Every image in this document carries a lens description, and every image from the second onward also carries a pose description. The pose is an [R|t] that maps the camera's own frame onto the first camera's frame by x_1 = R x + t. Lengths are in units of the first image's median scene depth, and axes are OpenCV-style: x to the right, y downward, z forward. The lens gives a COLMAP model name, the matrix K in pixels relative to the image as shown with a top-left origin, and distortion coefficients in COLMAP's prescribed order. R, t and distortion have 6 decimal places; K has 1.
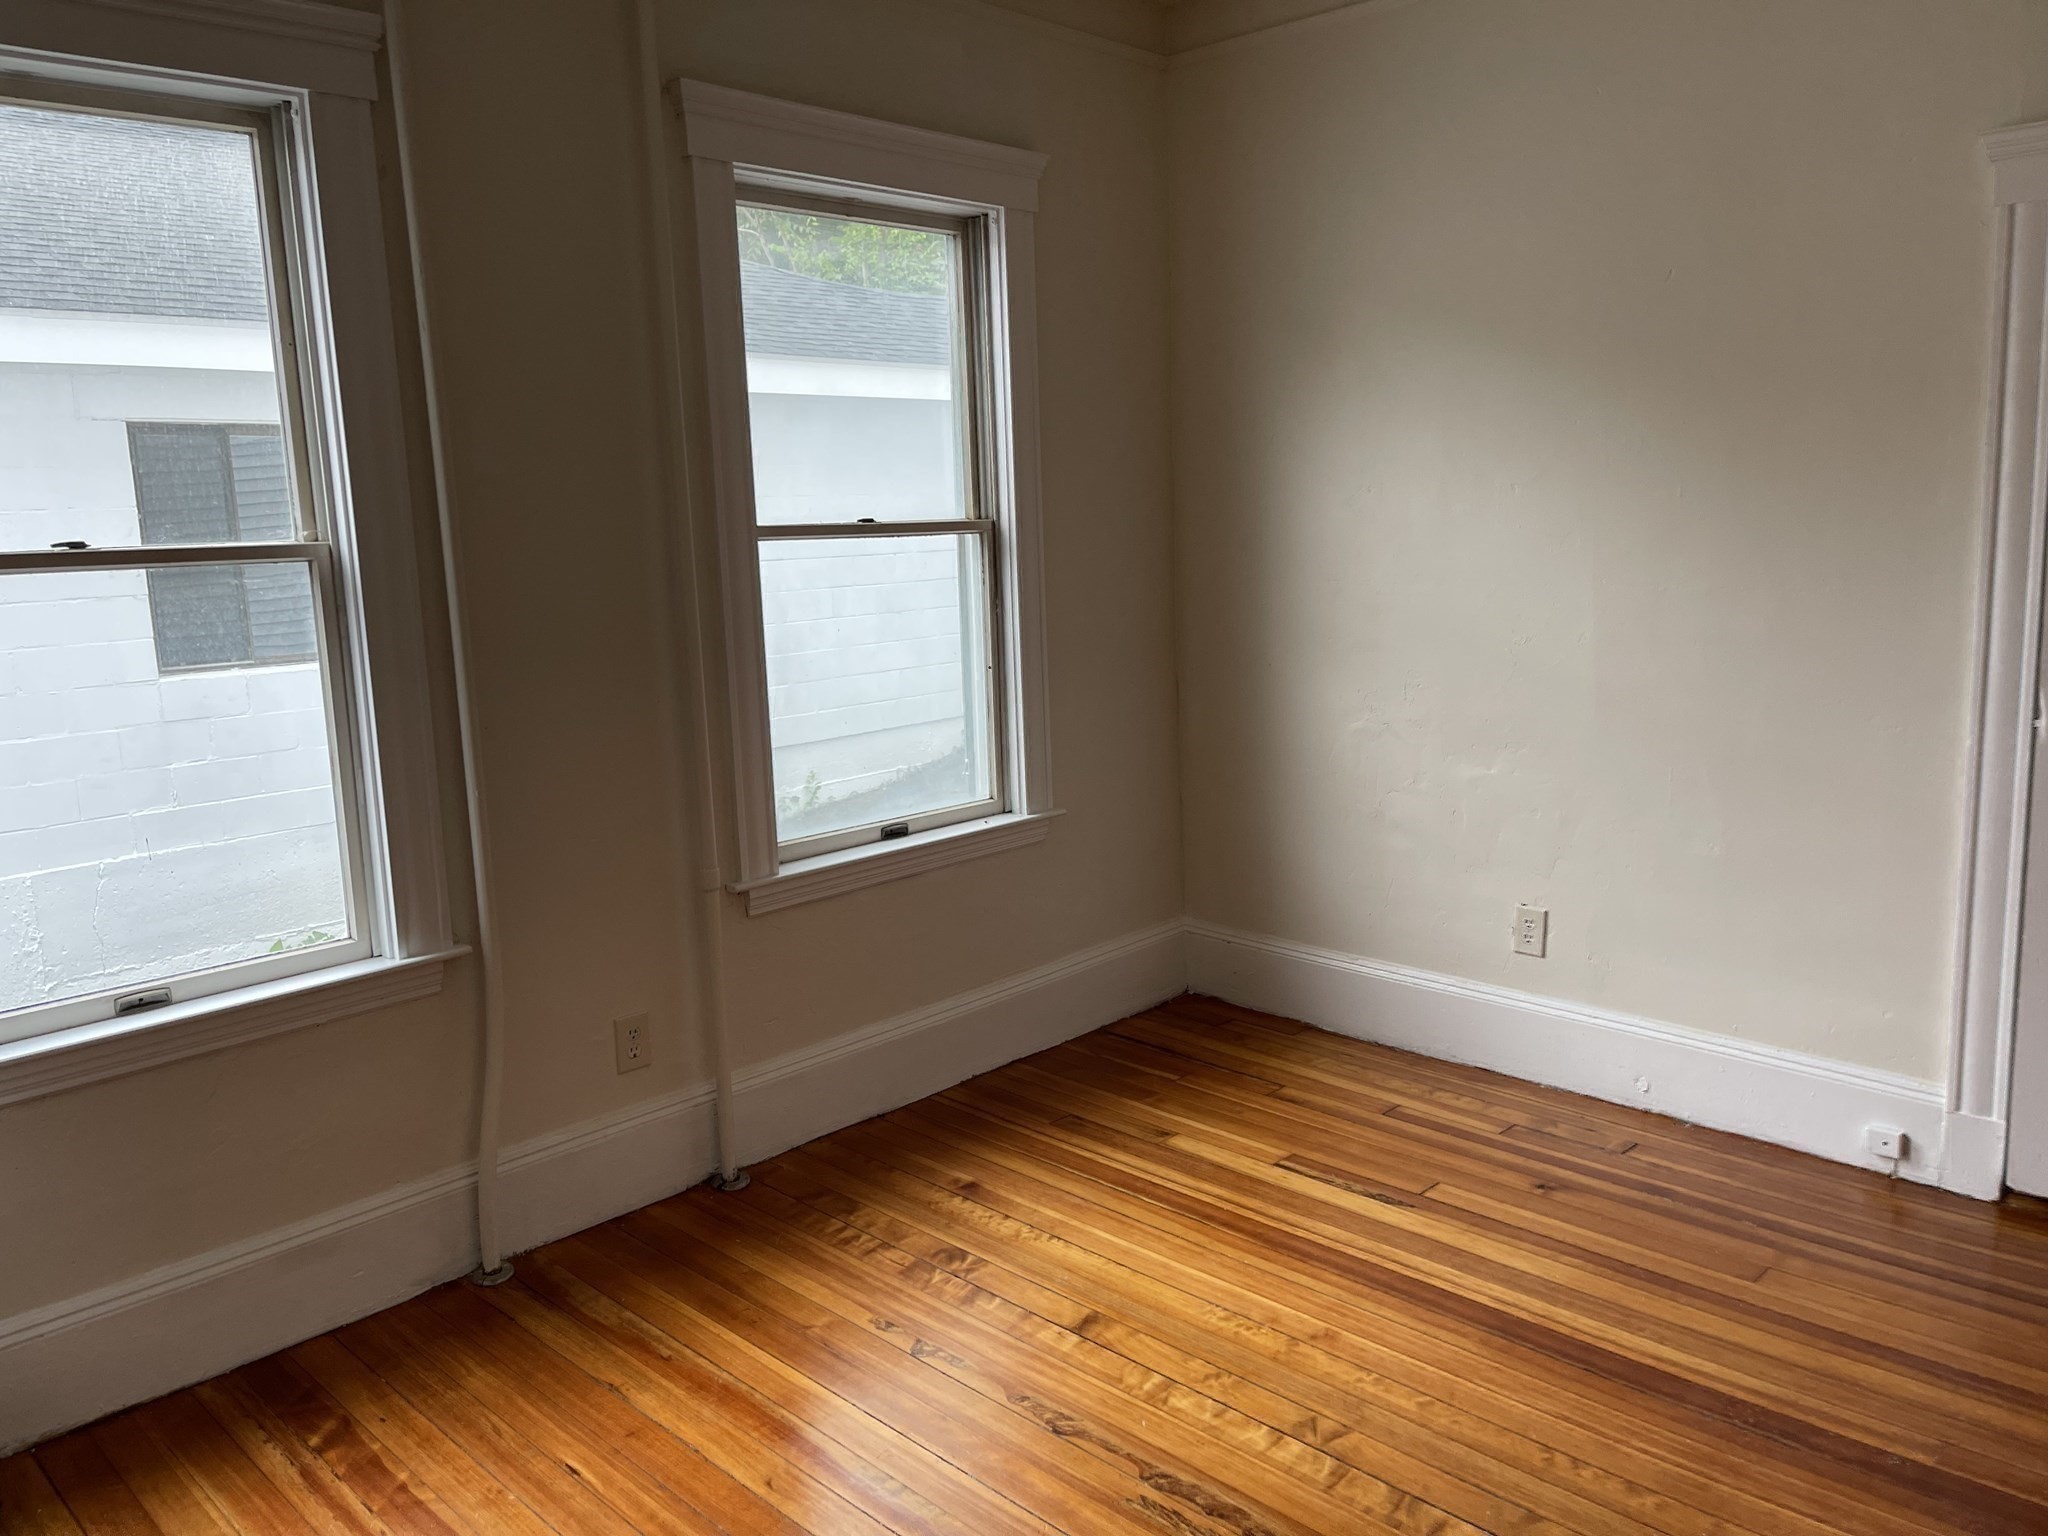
lens RADIAL K [[1556.8, 0, 1009.4], [0, 1556.8, 753.5], [0, 0, 1]] dist [0.050249, -0.005688]
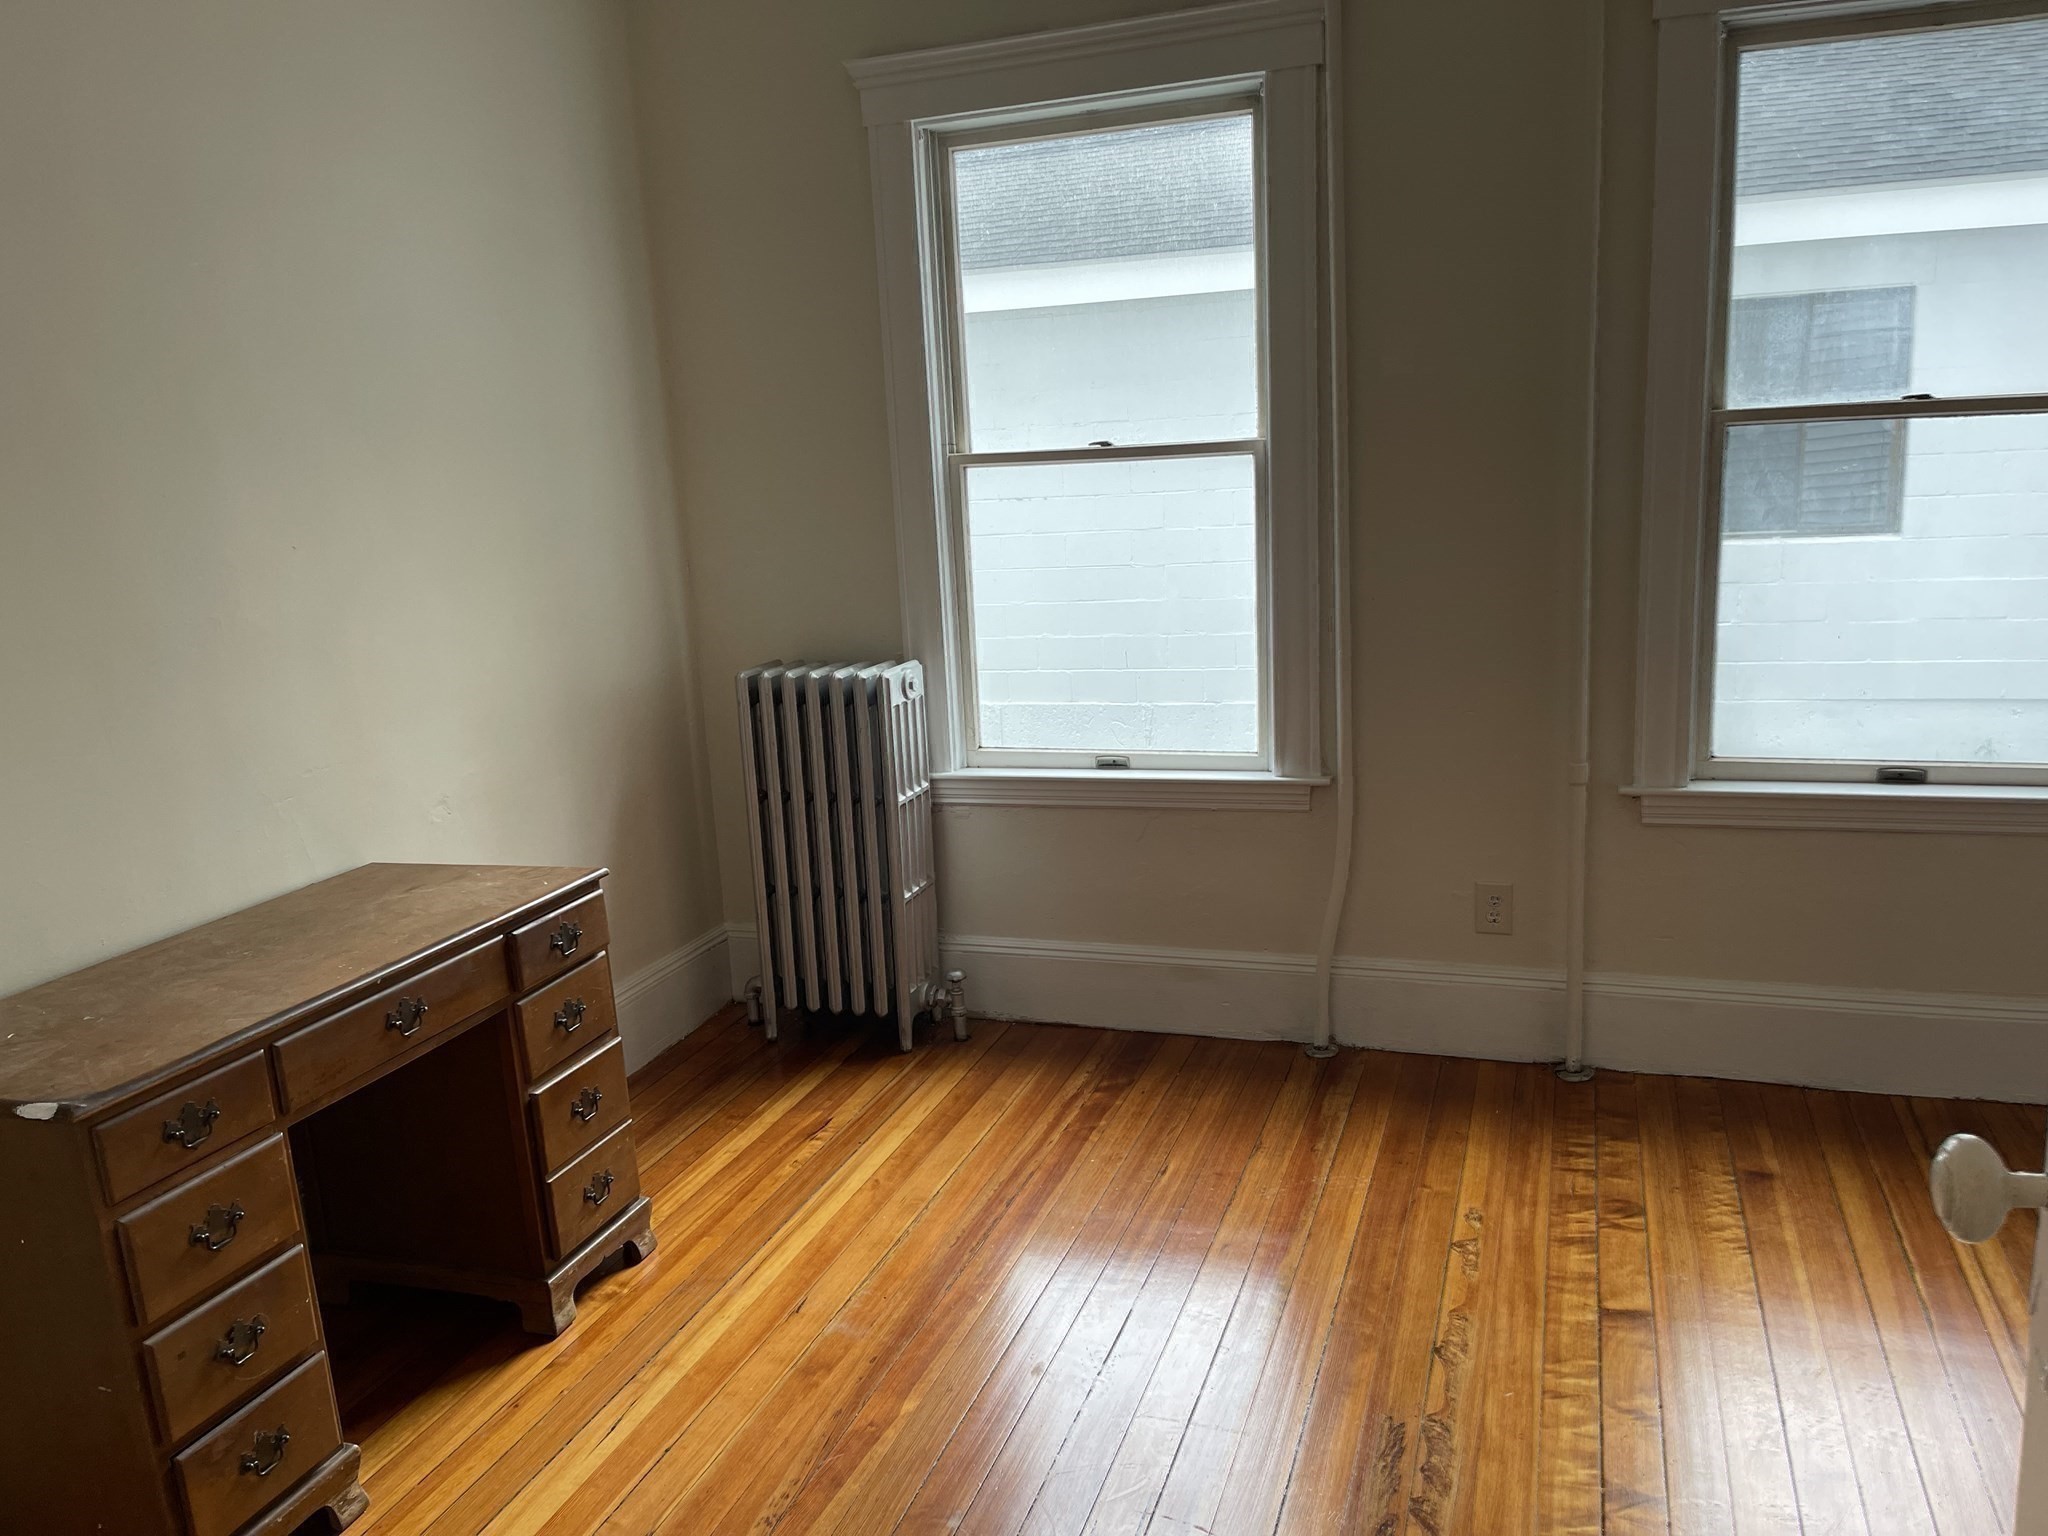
lens RADIAL K [[1556.8, 0, 1009.4], [0, 1556.8, 753.5], [0, 0, 1]] dist [0.050249, -0.005688]
pose [[0.430359, 0.183301, -0.883851, 0.526821], [-0.104179, 0.982708, 0.153077, -0.046915], [0.896626, 0.026201, 0.442013, 0.221385]]
